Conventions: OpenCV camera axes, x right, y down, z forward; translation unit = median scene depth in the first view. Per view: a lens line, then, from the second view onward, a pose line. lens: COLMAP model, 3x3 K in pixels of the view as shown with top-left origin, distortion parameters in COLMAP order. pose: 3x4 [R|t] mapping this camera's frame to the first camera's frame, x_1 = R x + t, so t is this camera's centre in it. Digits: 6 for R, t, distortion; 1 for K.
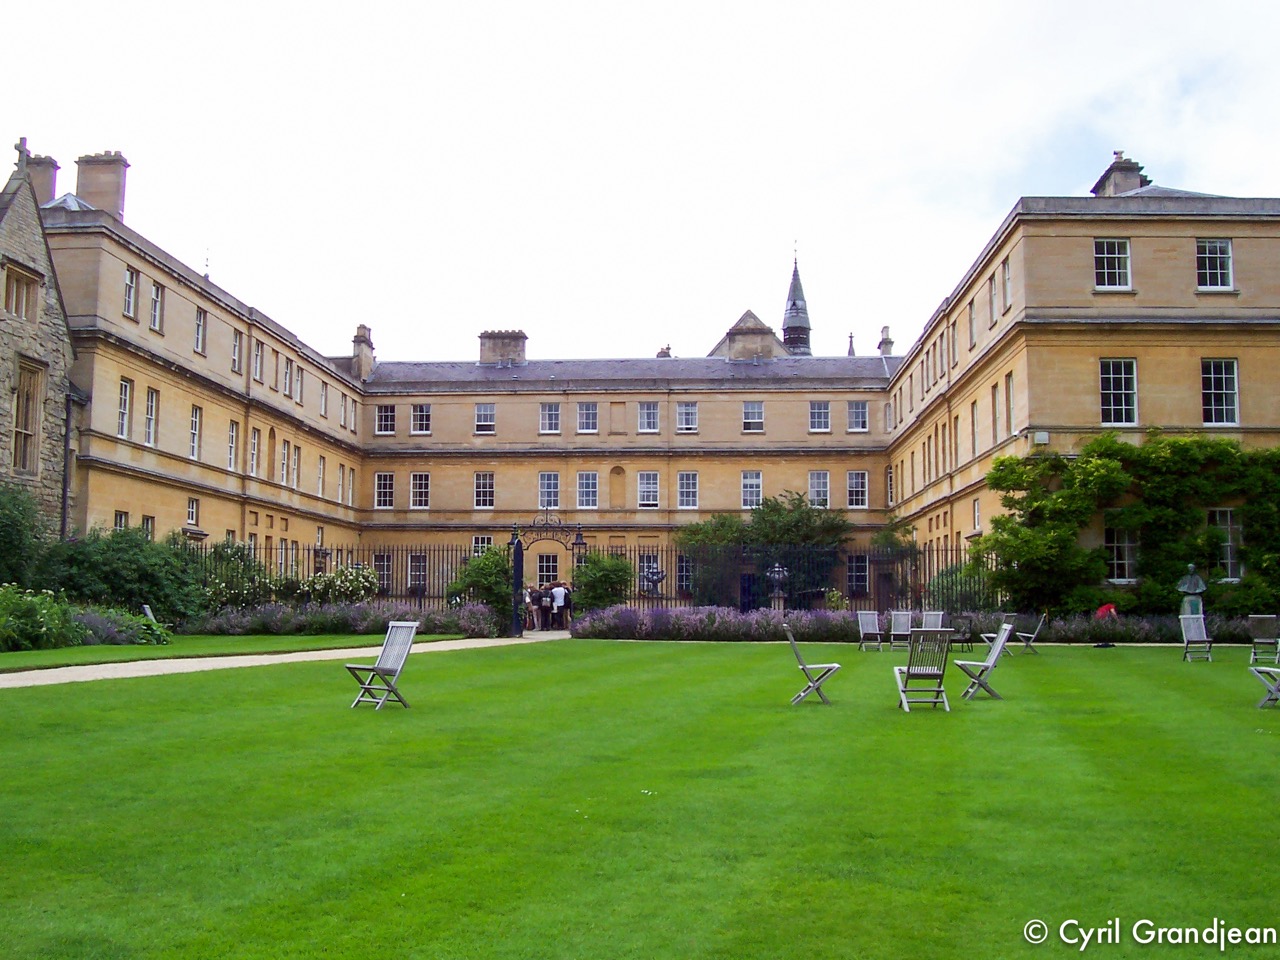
lens RADIAL K [[1356.4, 0, 640.0], [0, 1356.4, 480.0], [0, 0, 1]] dist [-0.017575, 0.001431]
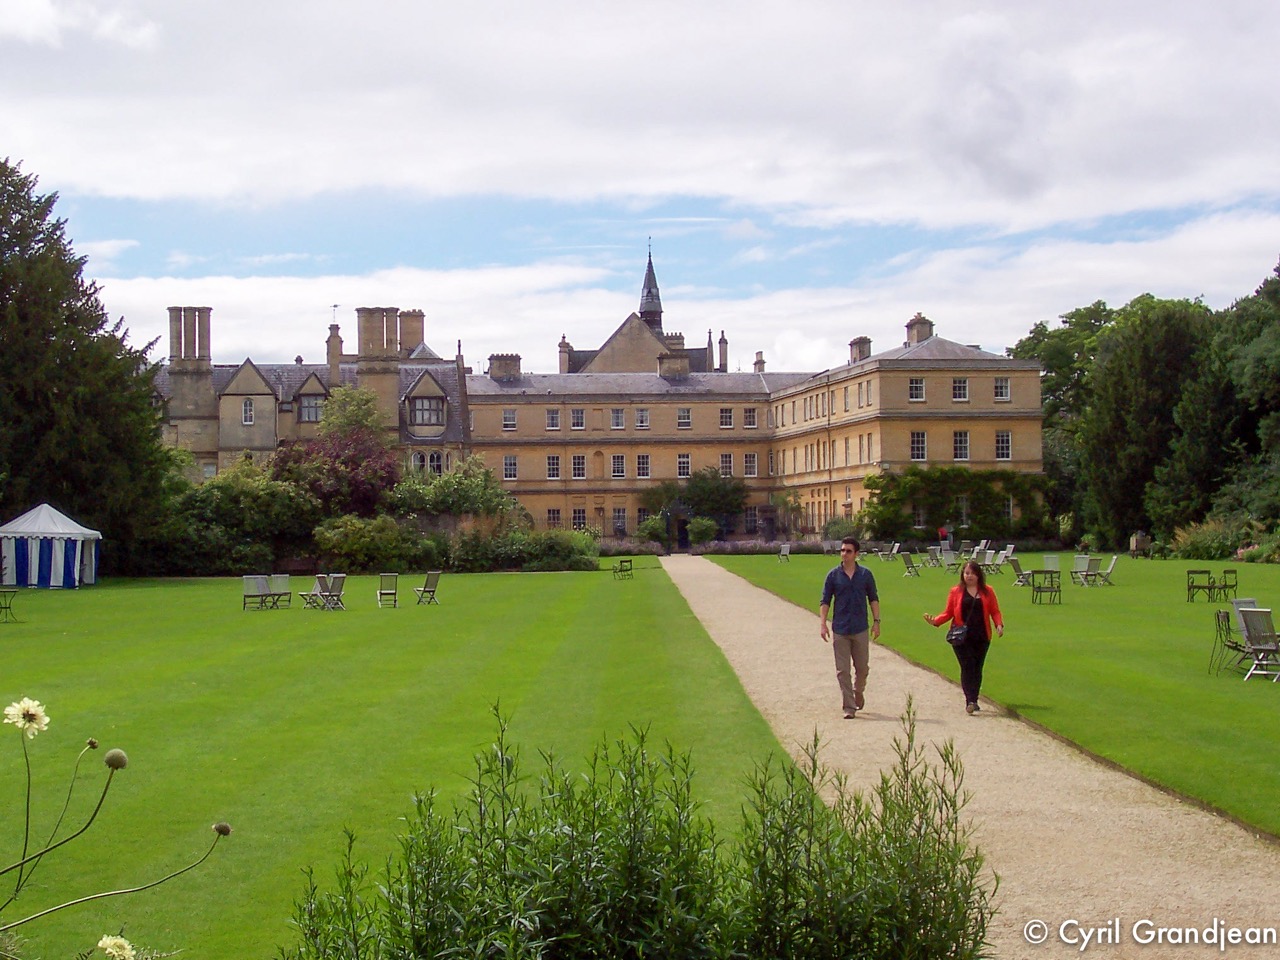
lens RADIAL K [[2129.5, 0, 640.0], [0, 2129.5, 480.0], [0, 0, 1]] dist [1.017799, -0.001788]
pose [[0.973105, -0.015515, 0.229838, -0.711465], [0.000020, 0.997735, 0.067269, -0.188812], [-0.230361, -0.065456, 0.970901, -1.842206]]
